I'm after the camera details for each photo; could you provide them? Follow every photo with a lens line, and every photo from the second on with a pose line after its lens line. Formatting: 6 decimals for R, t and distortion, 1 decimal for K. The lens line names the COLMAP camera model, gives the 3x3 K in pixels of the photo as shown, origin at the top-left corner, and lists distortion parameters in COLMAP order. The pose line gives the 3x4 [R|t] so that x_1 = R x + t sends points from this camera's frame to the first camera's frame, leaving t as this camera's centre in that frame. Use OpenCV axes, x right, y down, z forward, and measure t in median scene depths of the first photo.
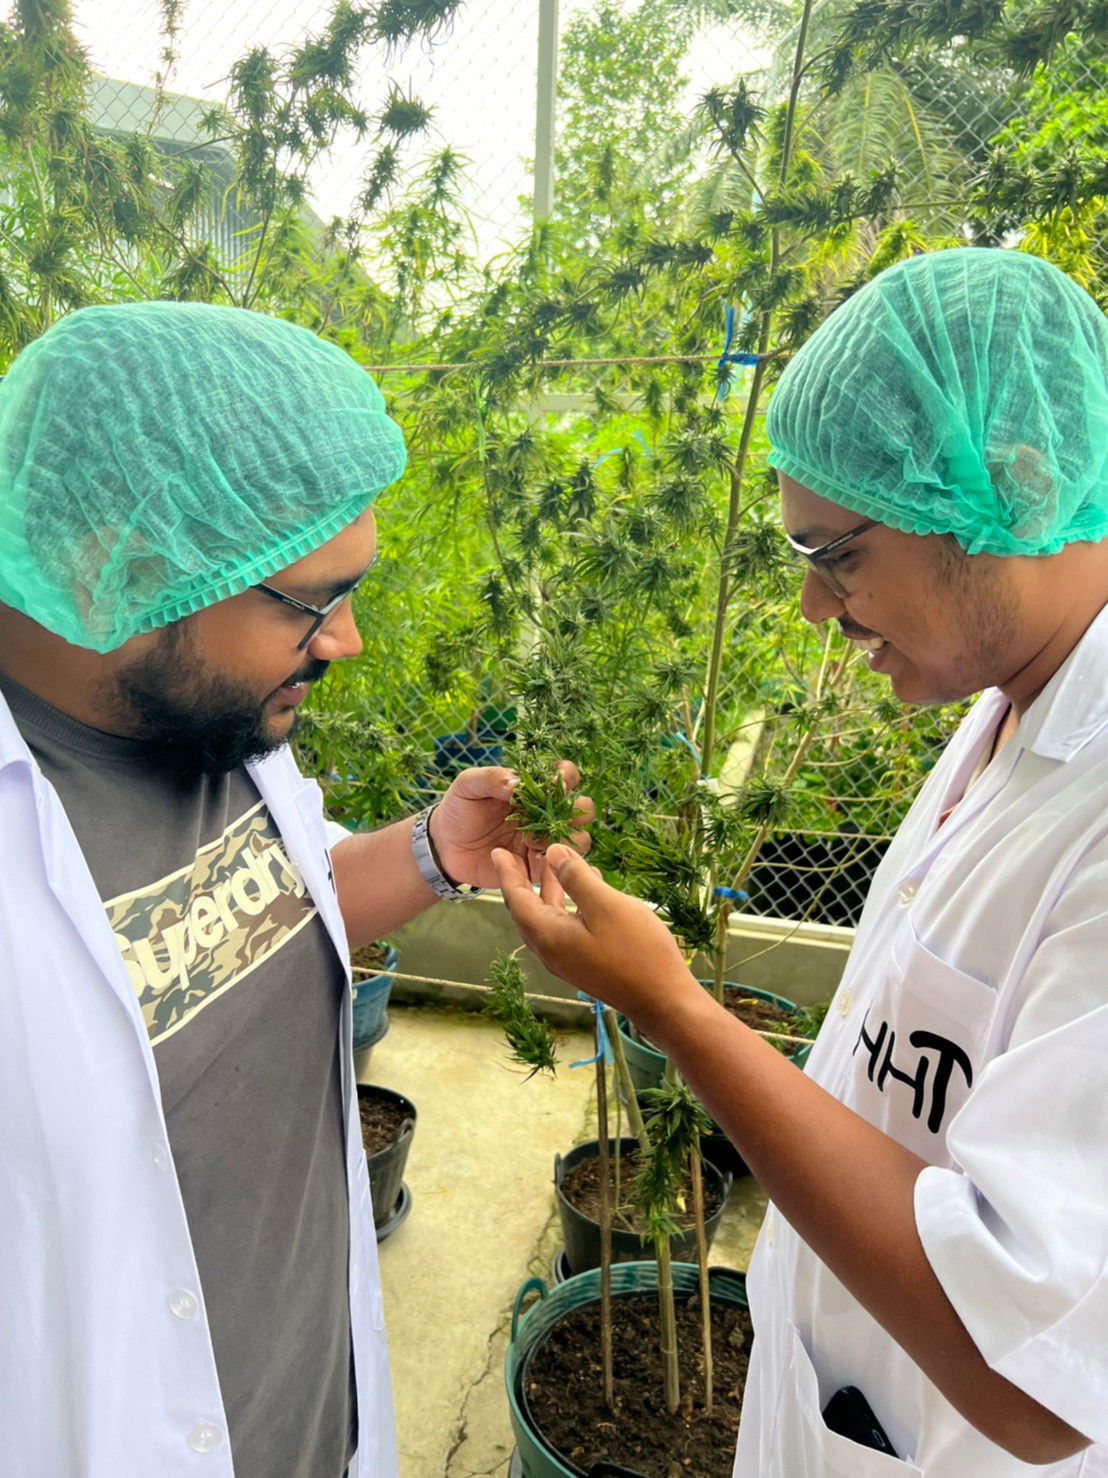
lens RADIAL K [[1126.6, 0, 554.0], [0, 1126.6, 739.0], [0, 0, 1]] dist [0.009651, -0.003577]
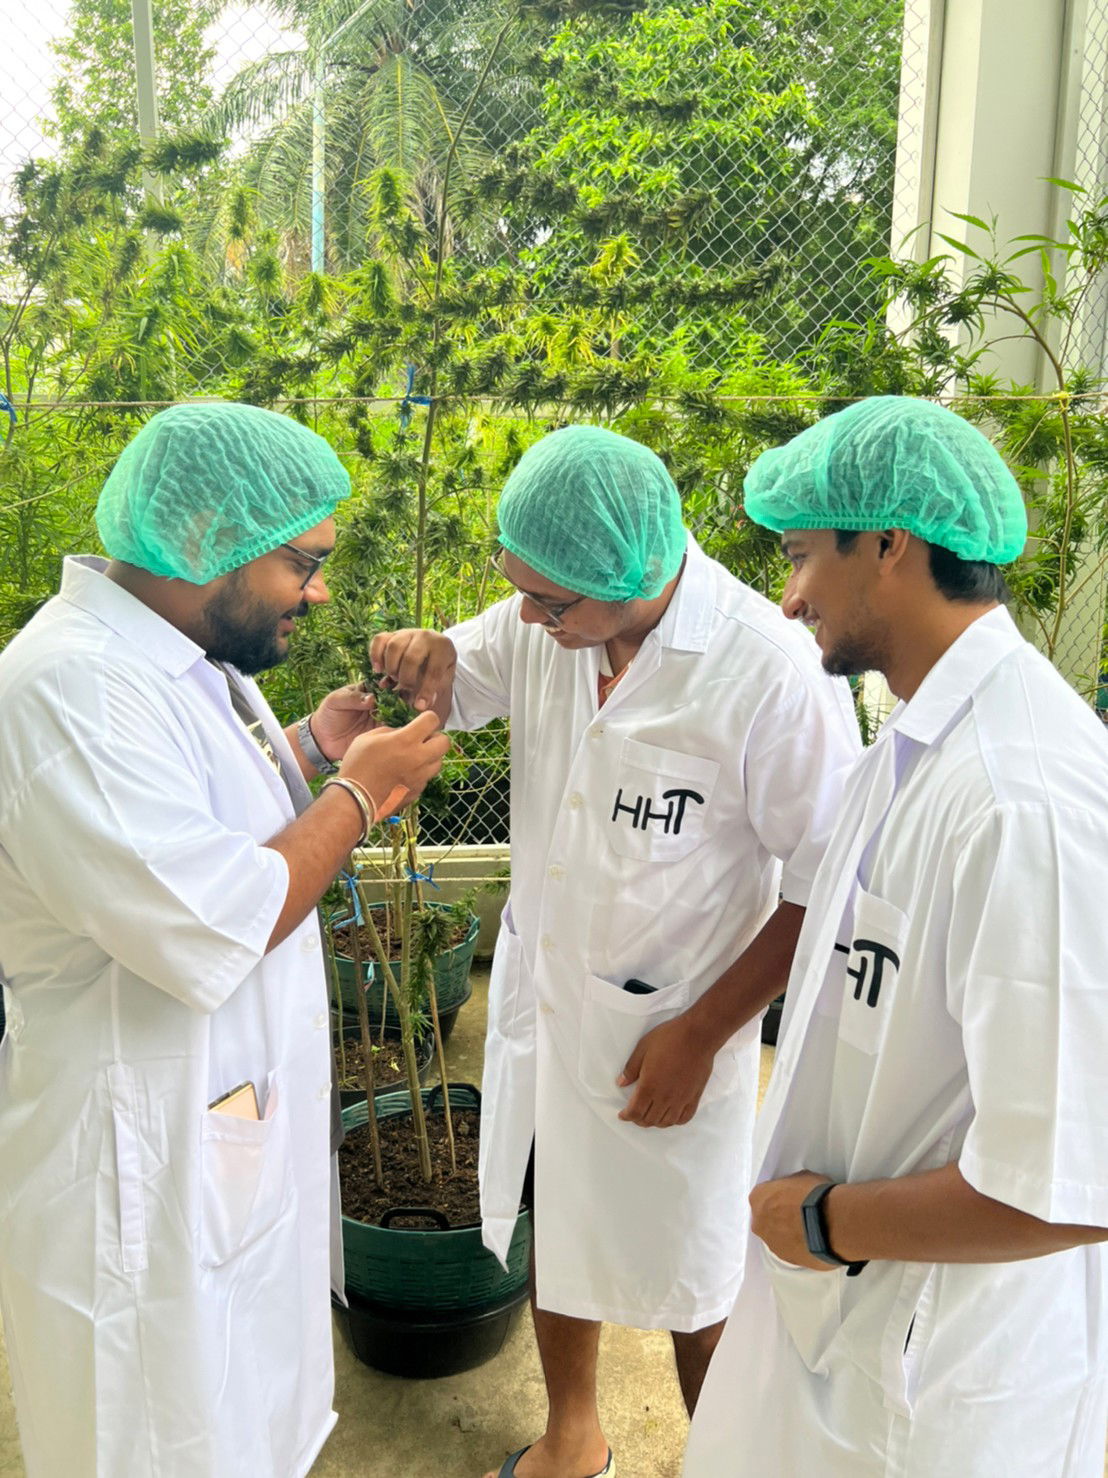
lens RADIAL K [[1143.9, 0, 554.0], [0, 1143.9, 739.0], [0, 0, 1]] dist [0.071720, -0.108519]
pose [[0.931061, -0.100419, 0.350773, -0.028146], [0.096178, 0.994926, 0.029539, 0.007555], [-0.351960, 0.006234, 0.935994, -0.051271]]
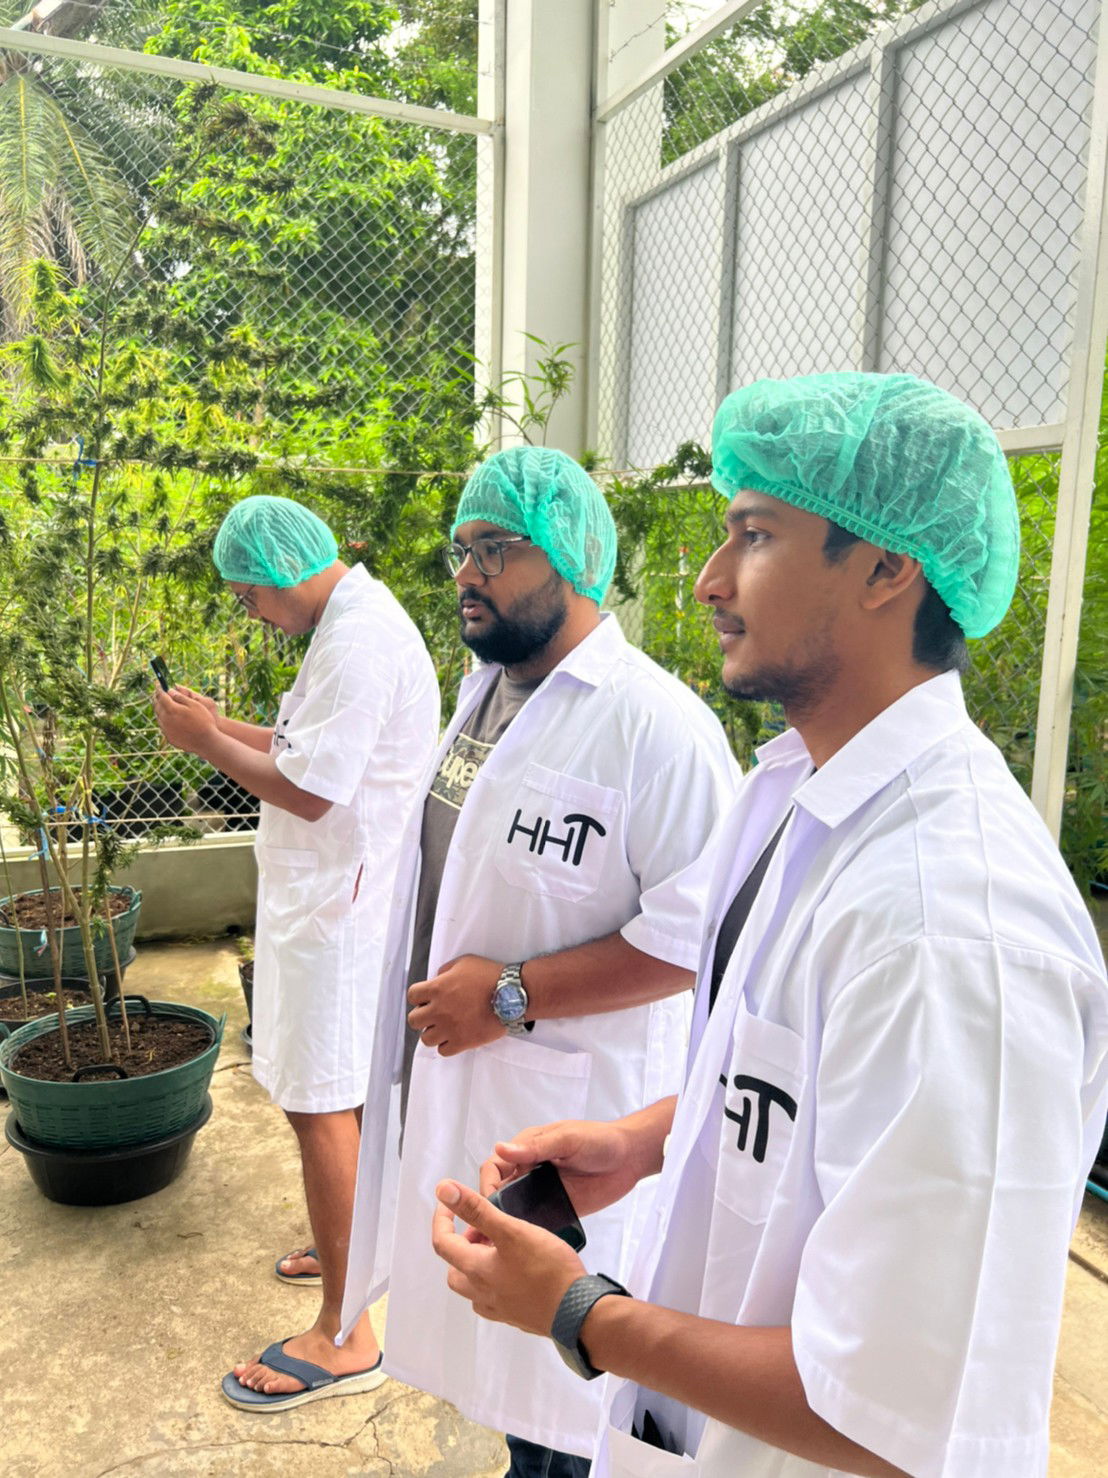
lens RADIAL K [[1190.7, 0, 552.9], [0, 1190.7, 758.1], [0, 0, 1]] dist [0.014031, -0.000959]
pose [[0.794825, -0.118017, 0.595252, -0.059606], [0.119387, 0.992147, 0.037292, 0.023215], [-0.594979, 0.041425, 0.802673, -0.136862]]
